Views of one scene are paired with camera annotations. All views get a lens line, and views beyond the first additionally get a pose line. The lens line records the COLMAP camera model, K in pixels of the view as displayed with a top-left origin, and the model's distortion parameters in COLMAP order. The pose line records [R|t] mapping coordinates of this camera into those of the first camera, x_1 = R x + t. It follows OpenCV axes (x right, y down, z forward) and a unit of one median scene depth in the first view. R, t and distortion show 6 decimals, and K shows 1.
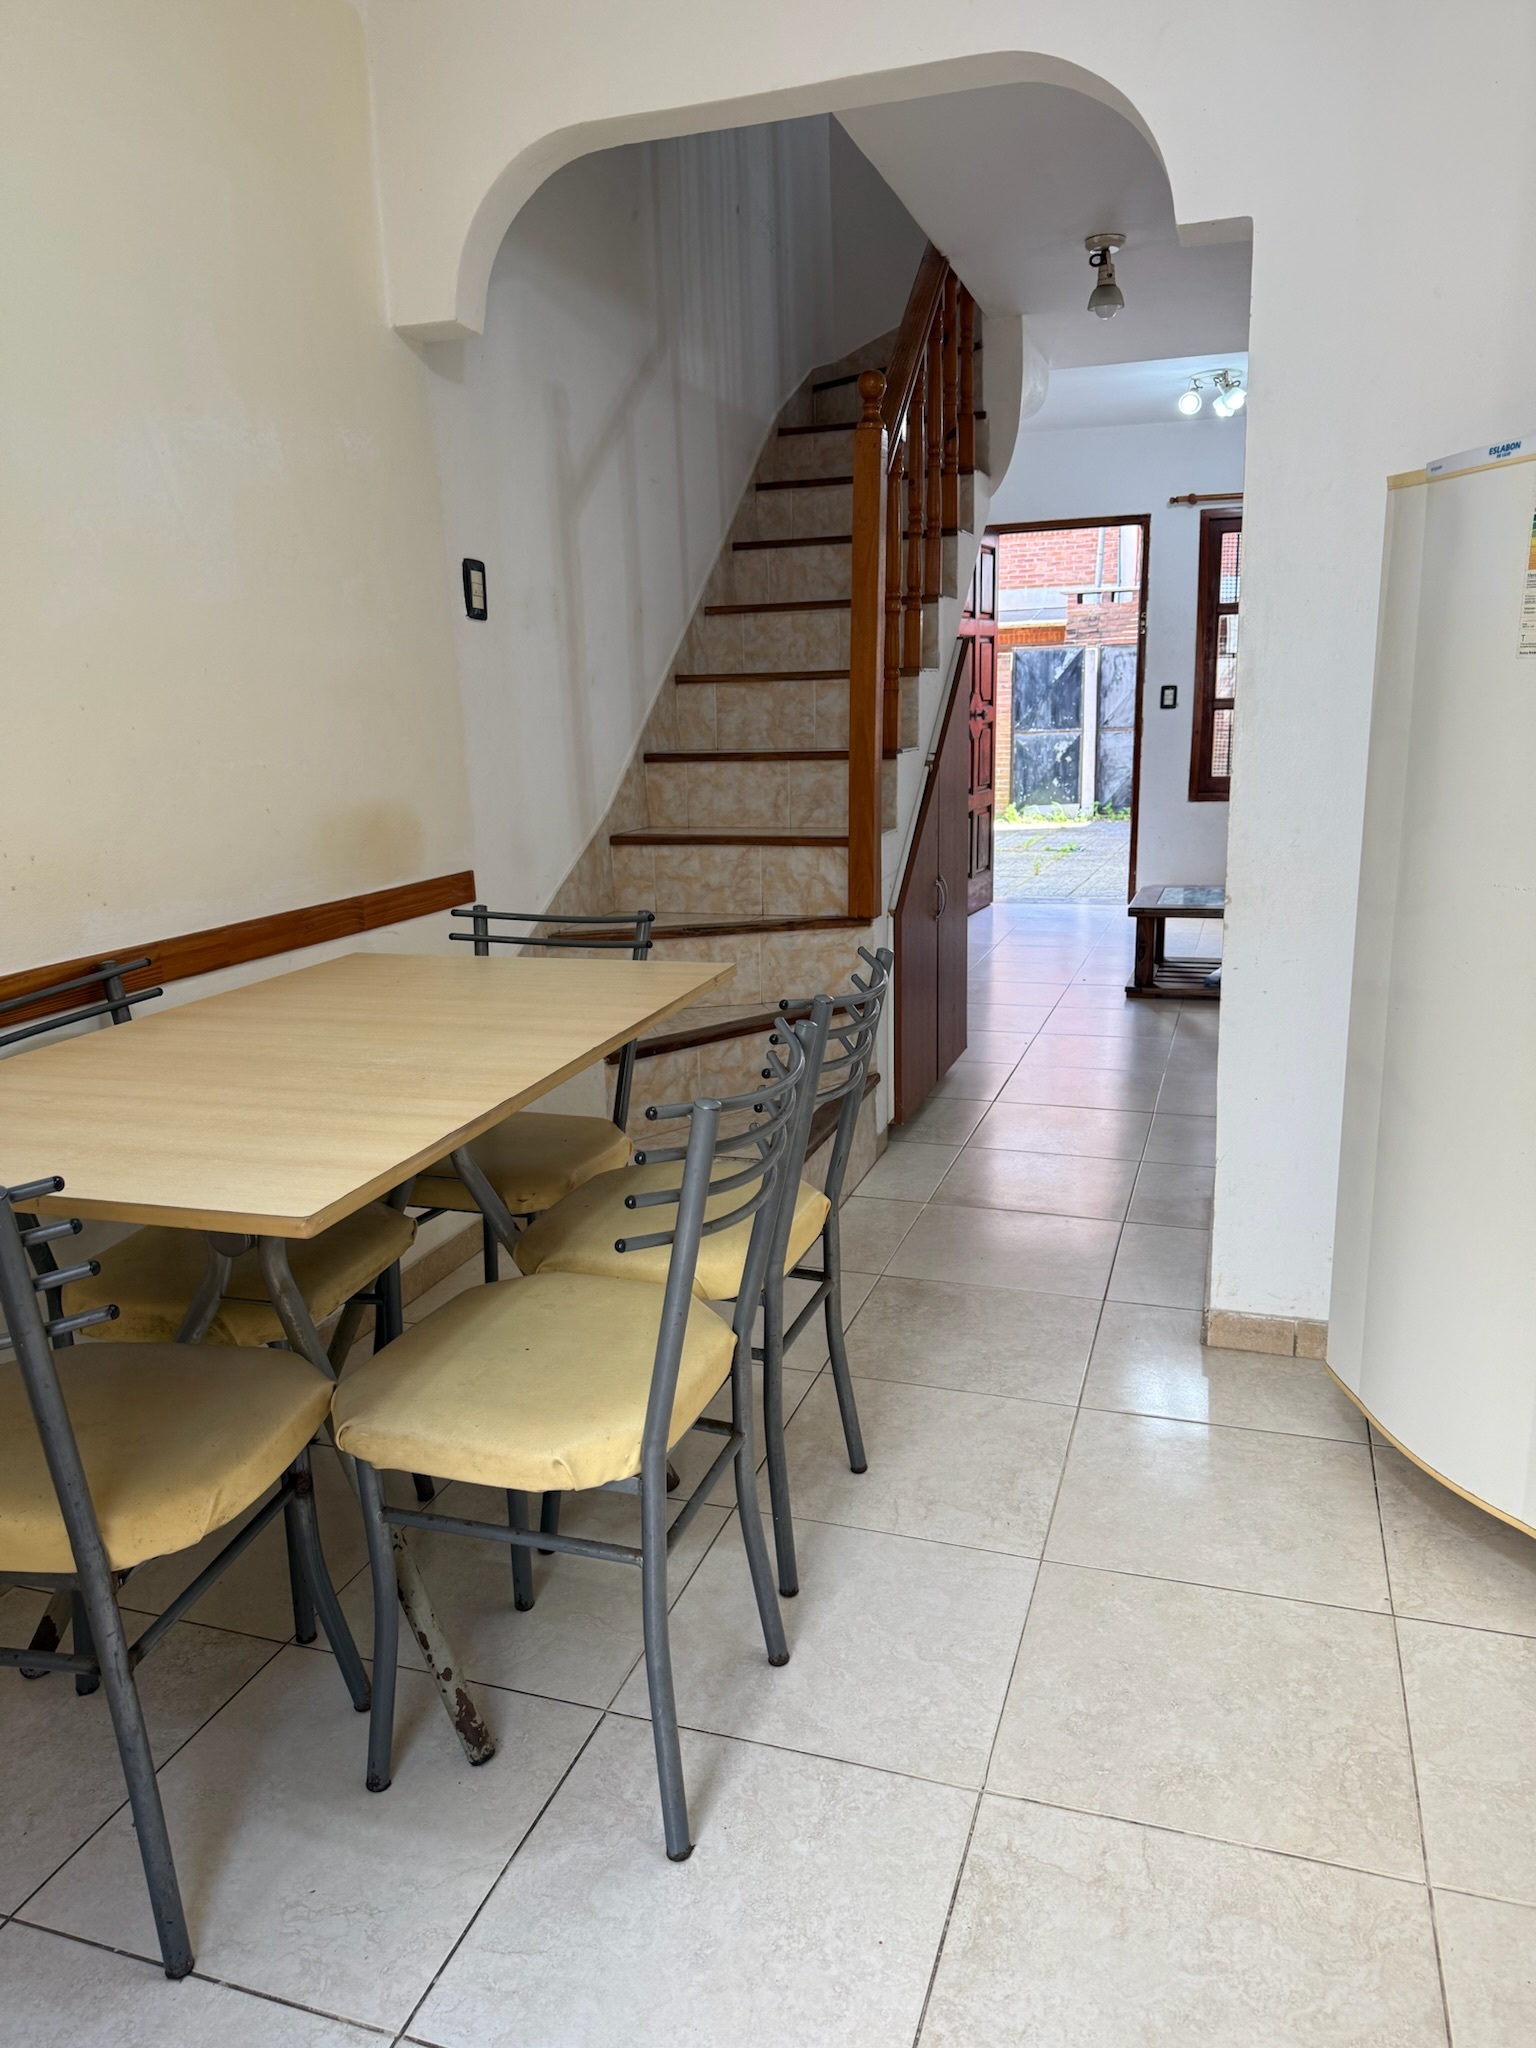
lens RADIAL K [[1424.6, 0, 785.5], [0, 1424.6, 1016.8], [0, 0, 1]] dist [0.055560, -0.076265]
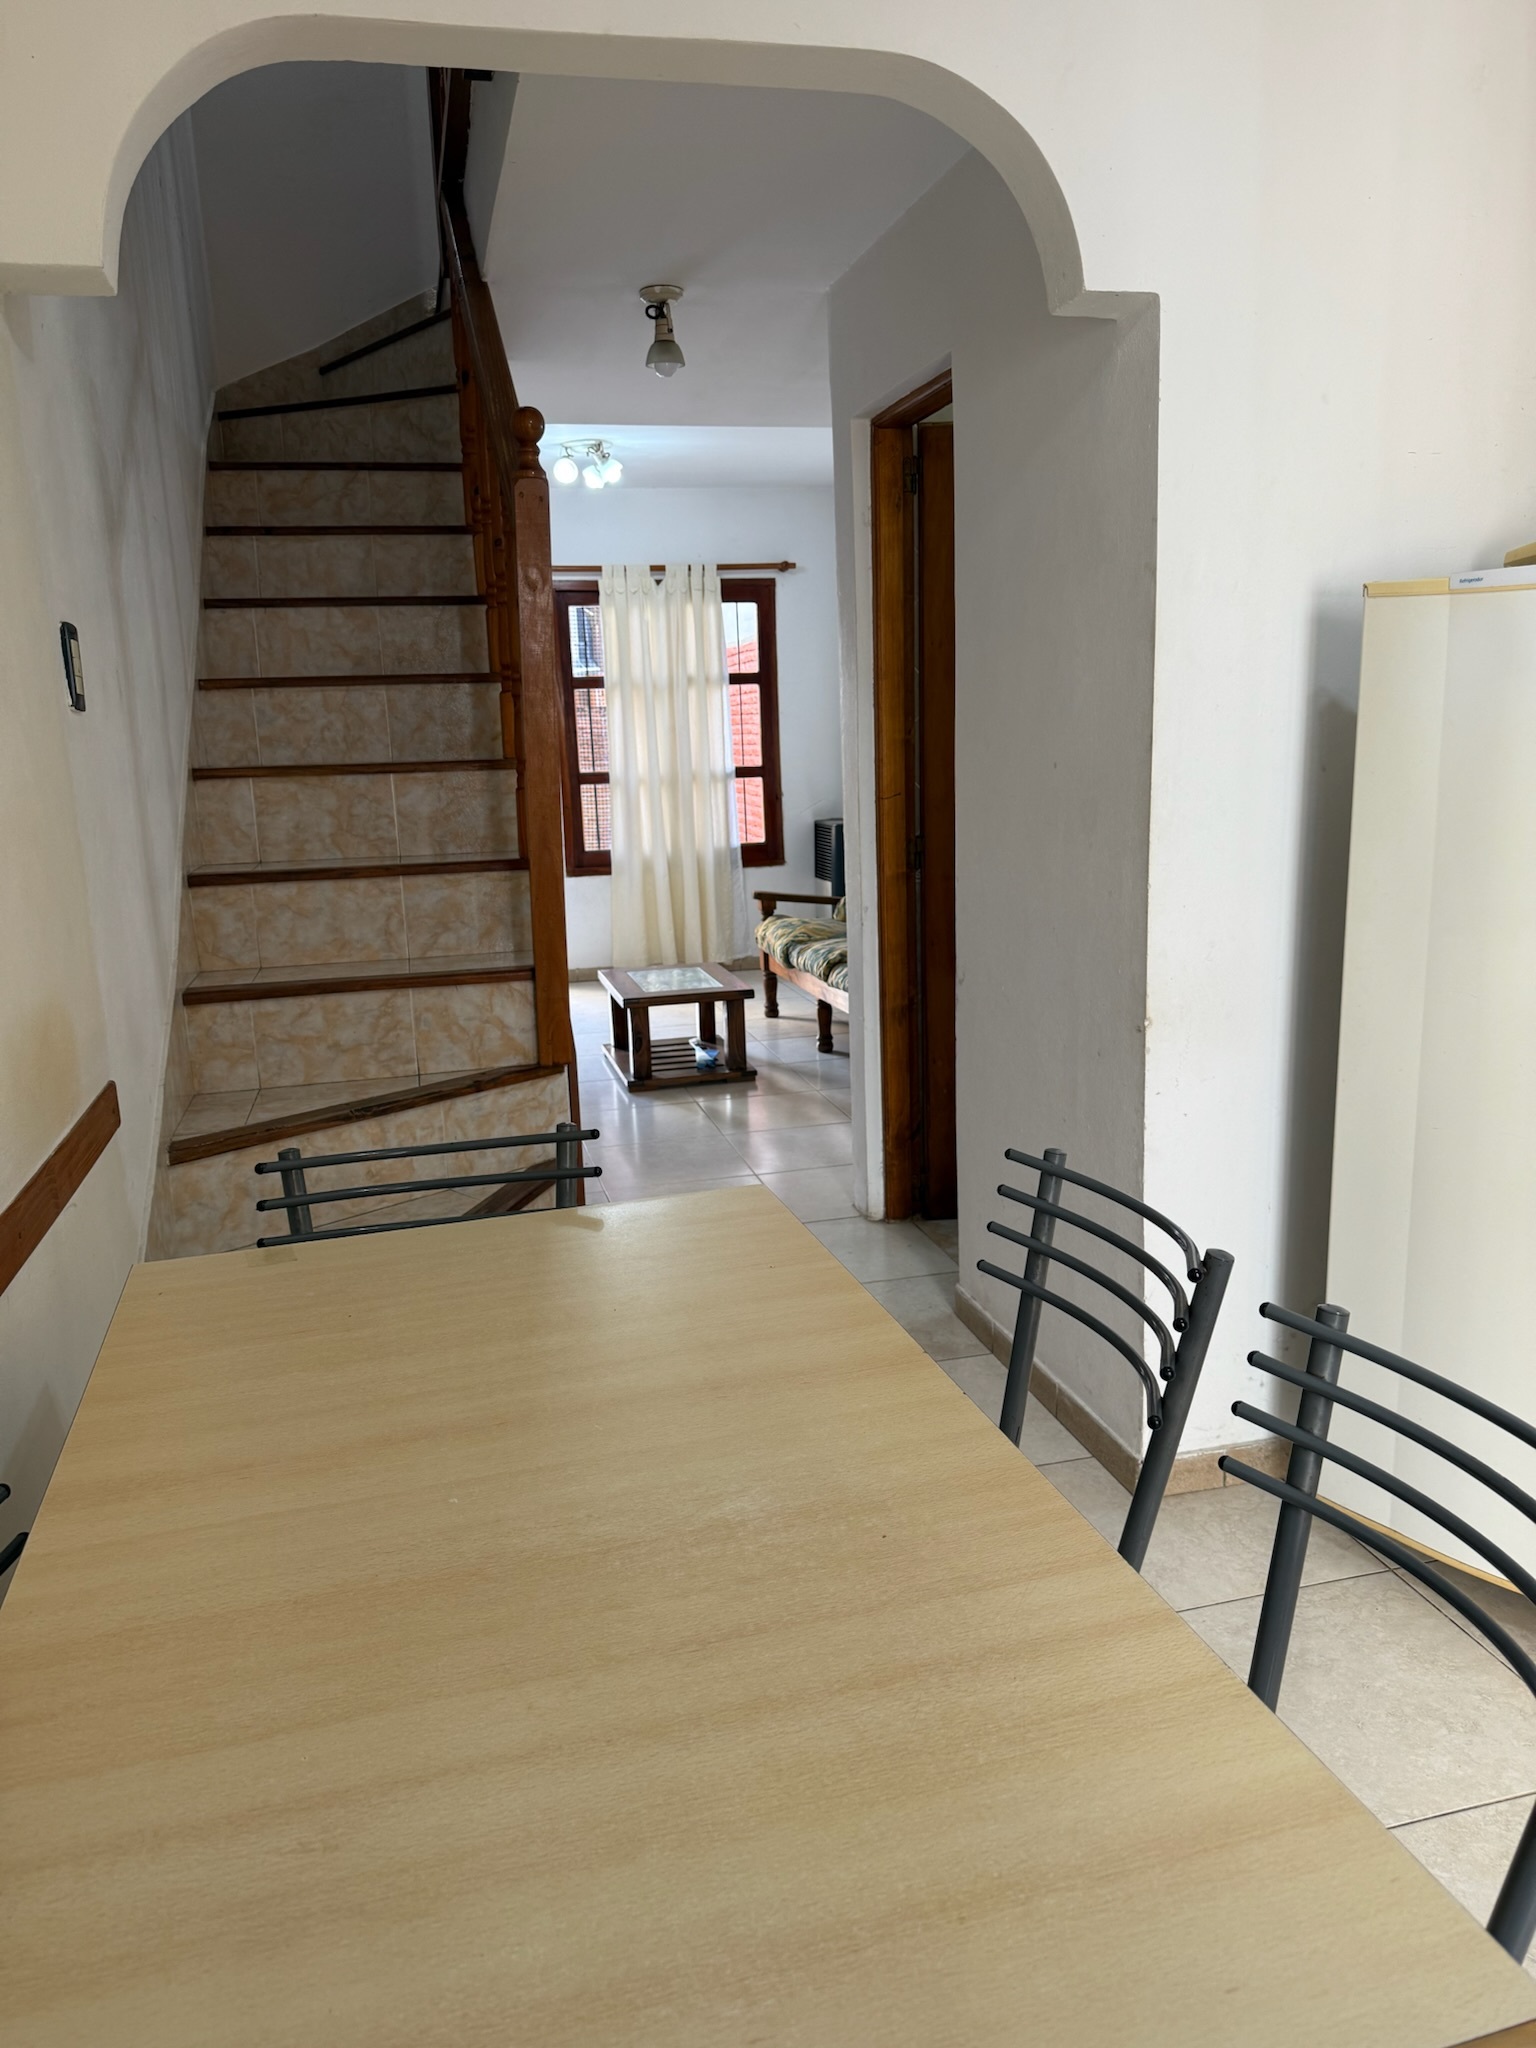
lens RADIAL K [[1424.6, 0, 776.4], [0, 1424.6, 1025.8], [0, 0, 1]] dist [0.055560, -0.076265]
pose [[0.848809, -0.111448, 0.516819, -0.252118], [0.127775, 0.991795, 0.004019, -0.075974], [-0.513026, 0.062625, 0.856085, 0.221782]]
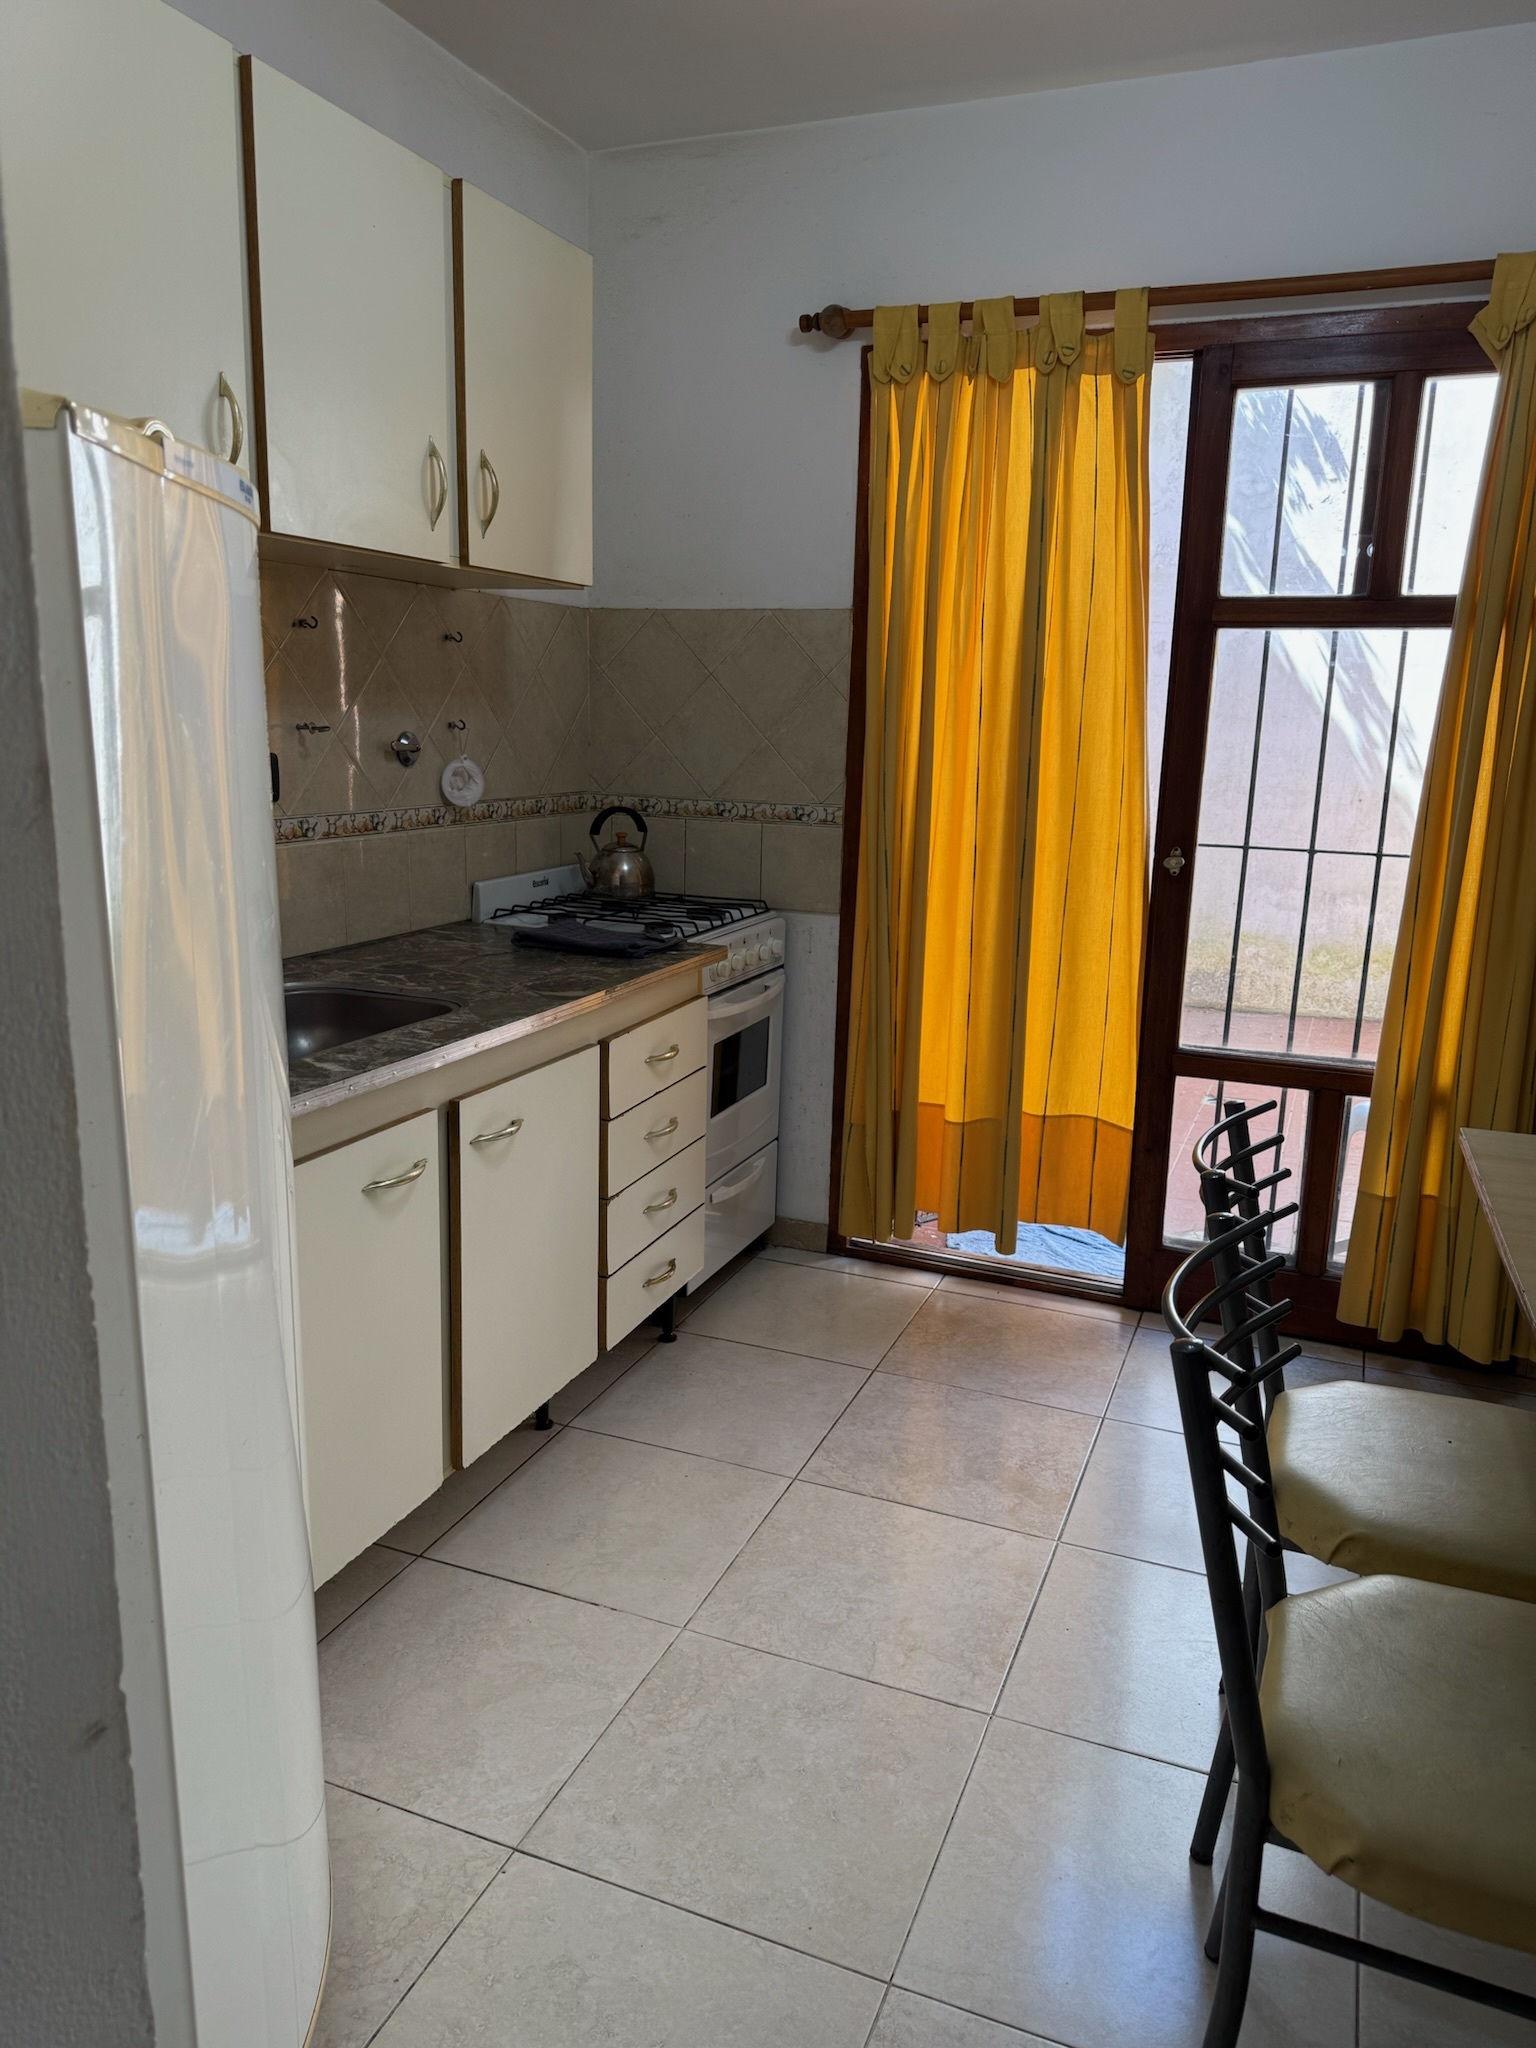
lens RADIAL K [[1424.6, 0, 764.3], [0, 1424.6, 1039.8], [0, 0, 1]] dist [0.055560, -0.076265]
pose [[-0.997259, -0.018444, 0.071657, 0.106767], [0.014094, 0.903356, 0.428660, -0.209928], [-0.072638, 0.428495, -0.900620, 0.790380]]
